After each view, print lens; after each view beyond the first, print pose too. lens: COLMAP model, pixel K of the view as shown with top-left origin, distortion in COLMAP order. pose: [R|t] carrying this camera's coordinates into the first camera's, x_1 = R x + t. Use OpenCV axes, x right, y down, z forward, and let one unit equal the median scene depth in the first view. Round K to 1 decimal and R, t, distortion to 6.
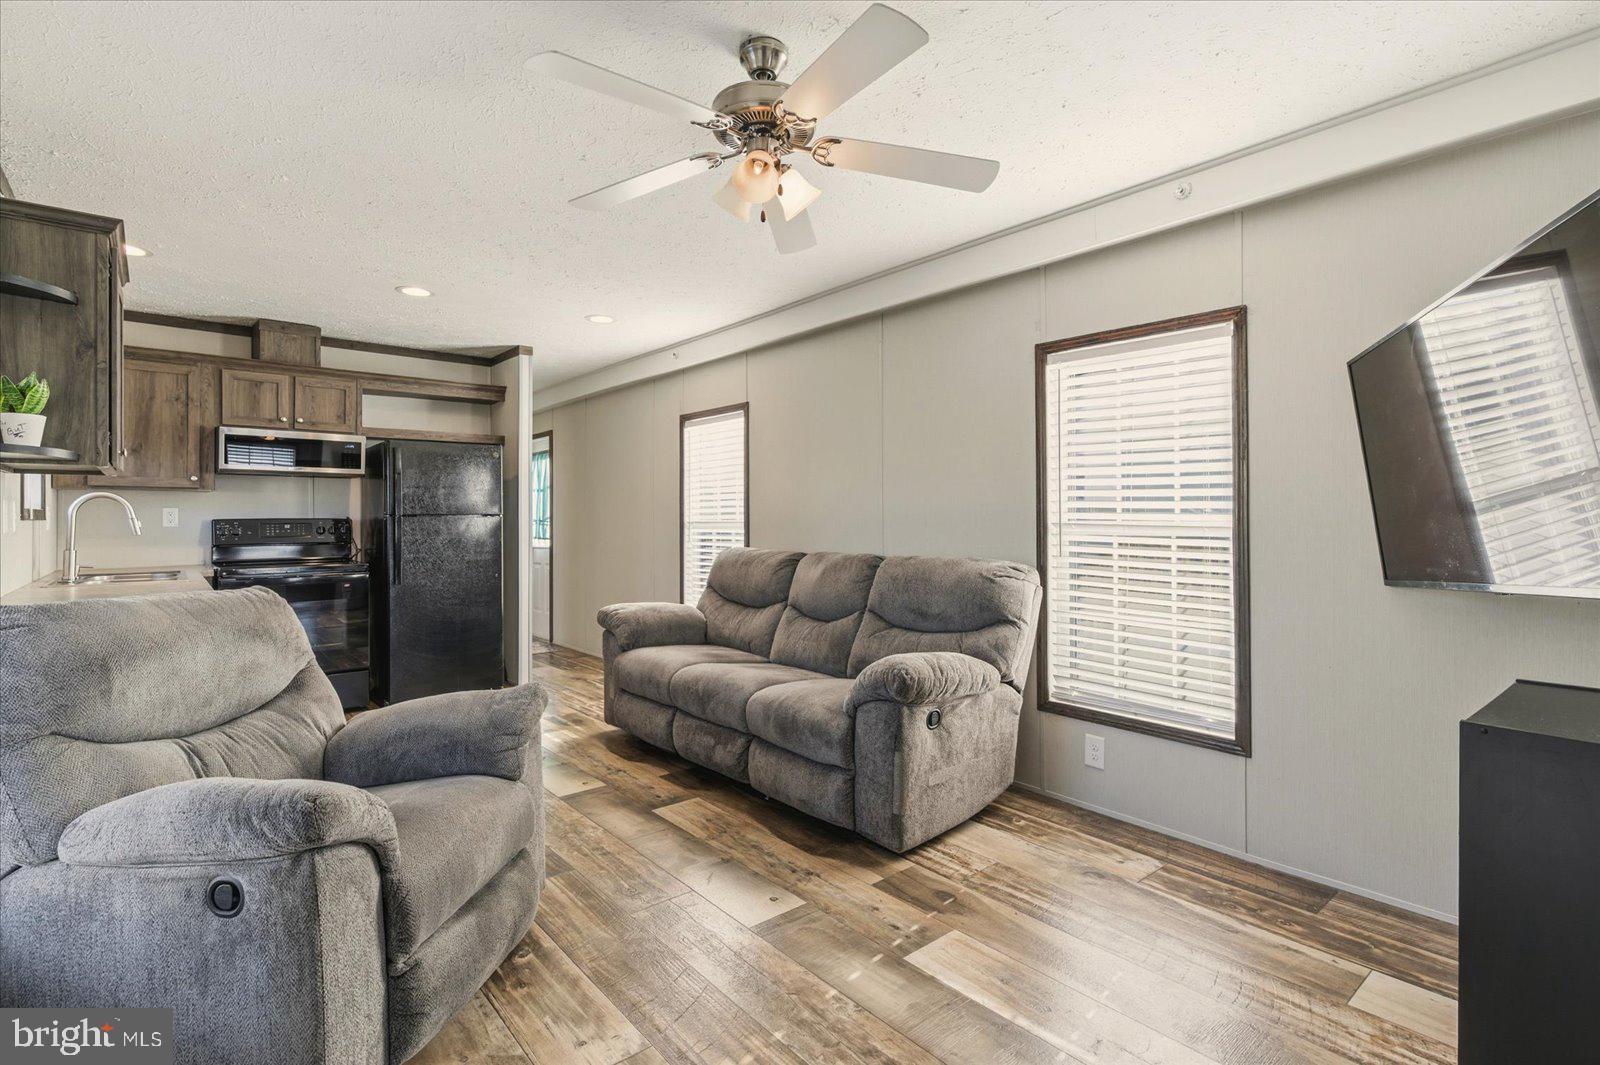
lens RADIAL K [[768.3, 0, 793.1], [0, 768.3, 511.1], [0, 0, 1]] dist [-0.002785, 0.000488]
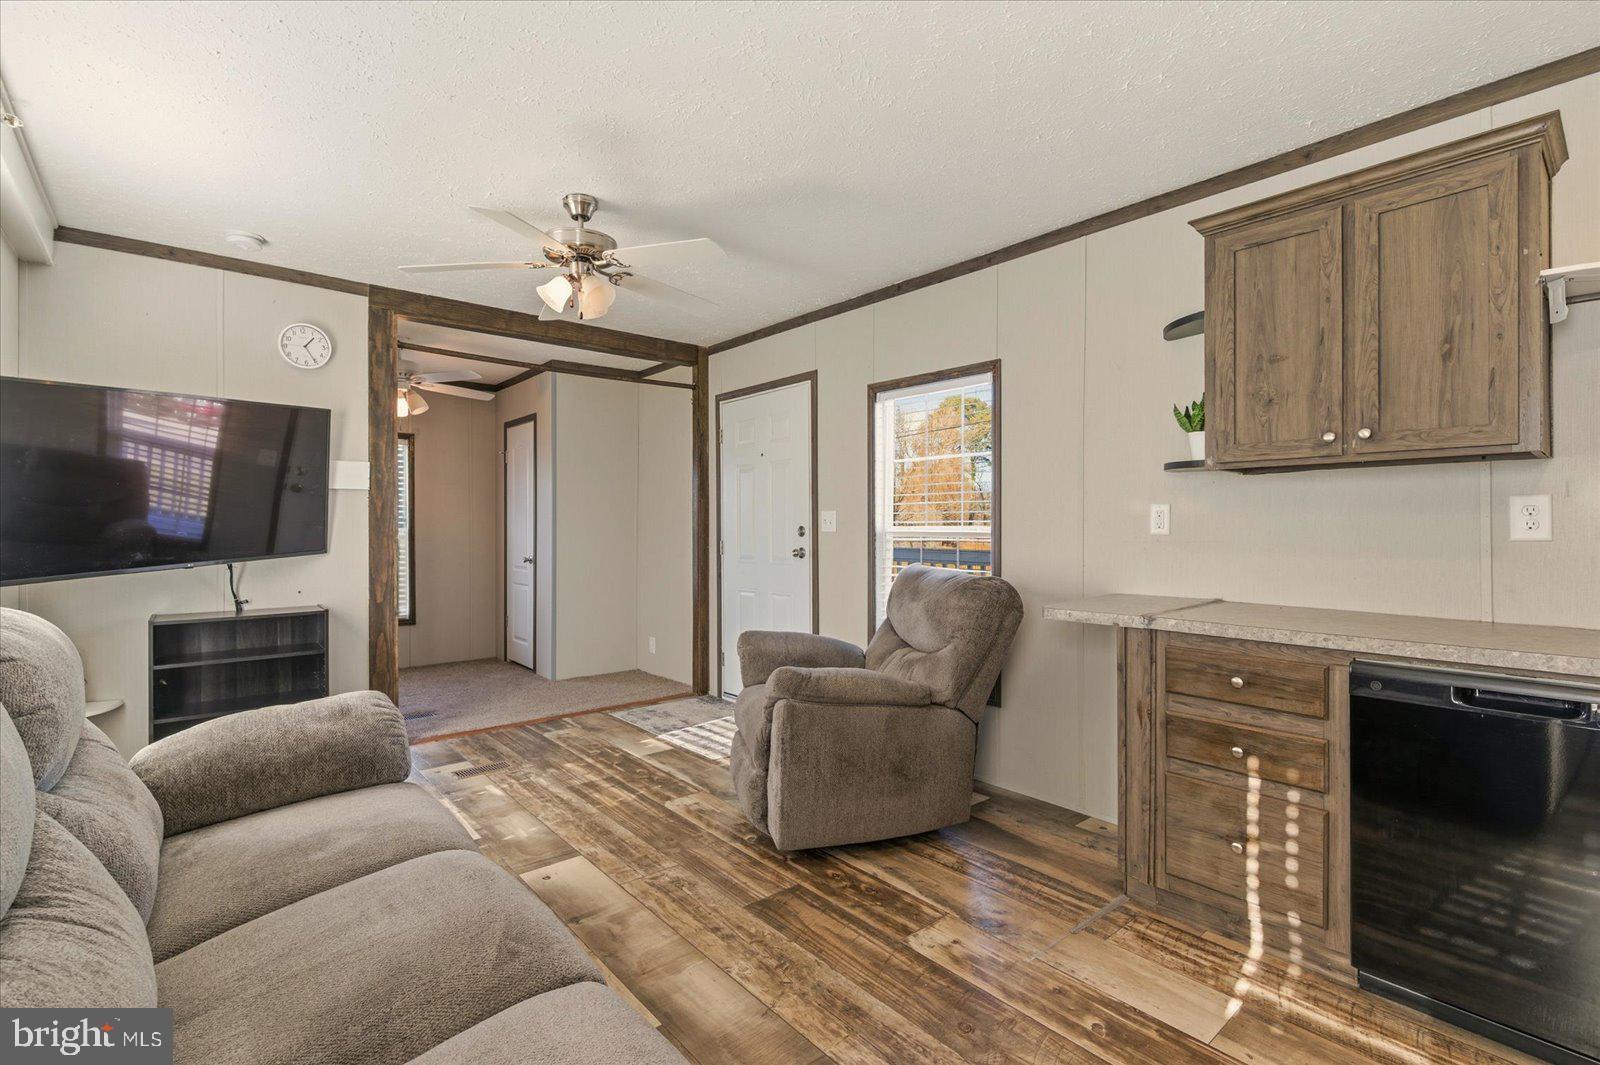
lens RADIAL K [[734.5, 0, 773.9], [0, 734.5, 528.6], [0, 0, 1]] dist [0.006069, -0.004048]
pose [[-0.999858, -0.000666, 0.016821, -0.271756], [-0.000860, 0.999933, -0.011522, 0.017873], [-0.016812, -0.011535, -0.999792, 1.528515]]
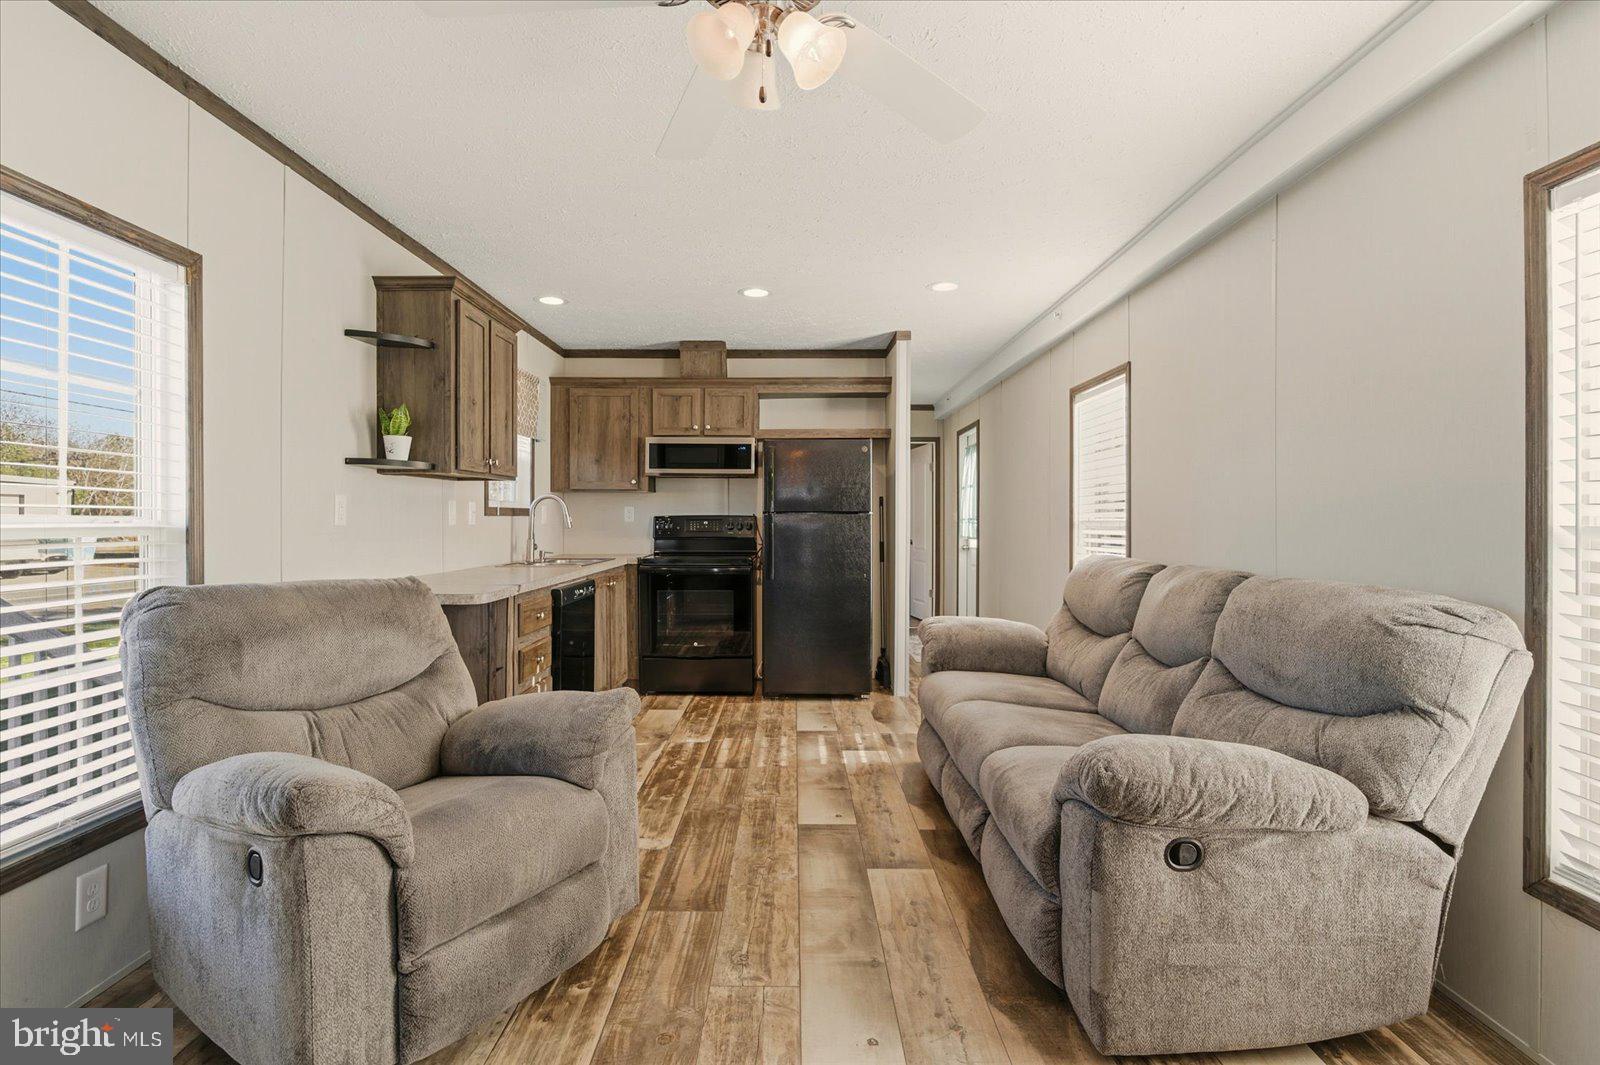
lens RADIAL K [[799.3, 0, 798.2], [0, 799.3, 524.2], [0, 0, 1]] dist [0.019164, 0.000644]
pose [[0.770461, 0.006674, -0.637452, 0.301932], [0.008023, 0.999765, 0.020164, -0.001237], [0.637437, -0.020649, 0.770226, 0.285009]]
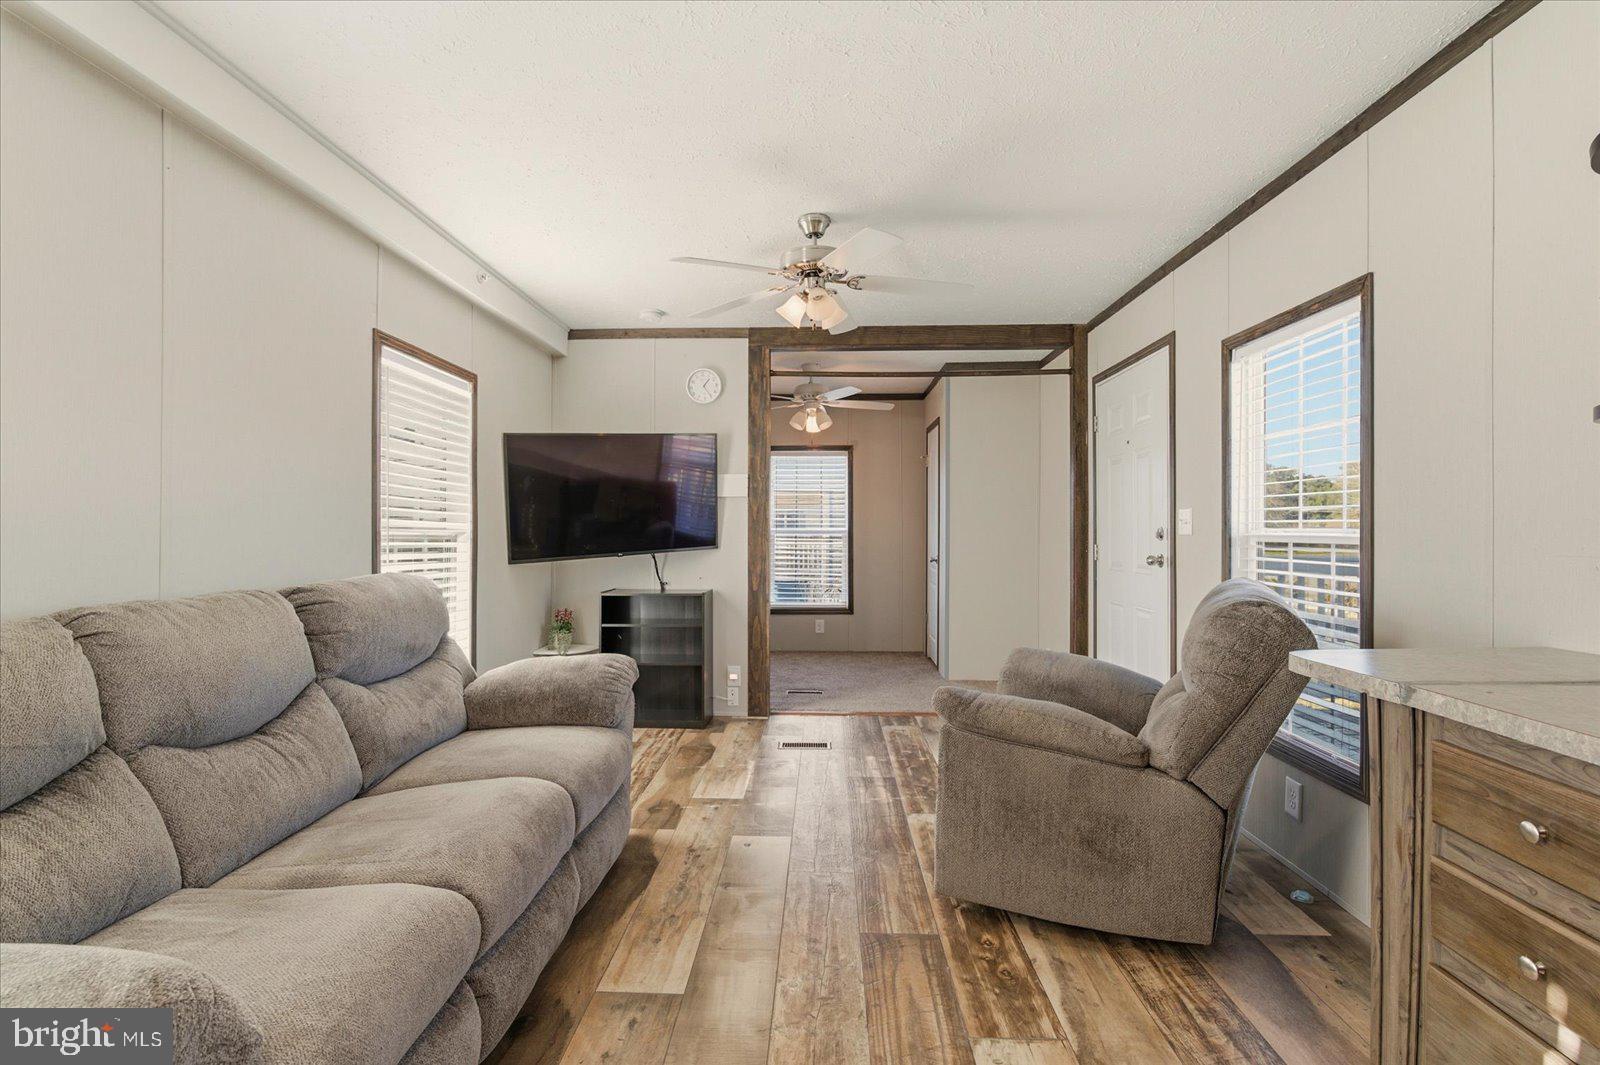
lens RADIAL K [[734.5, 0, 783.2], [0, 734.5, 524.7], [0, 0, 1]] dist [0.006069, -0.004048]
pose [[-0.729361, -0.000344, 0.684129, -0.636851], [-0.013107, 0.999823, -0.013470, 0.015412], [-0.684004, -0.018791, -0.729237, 1.355148]]
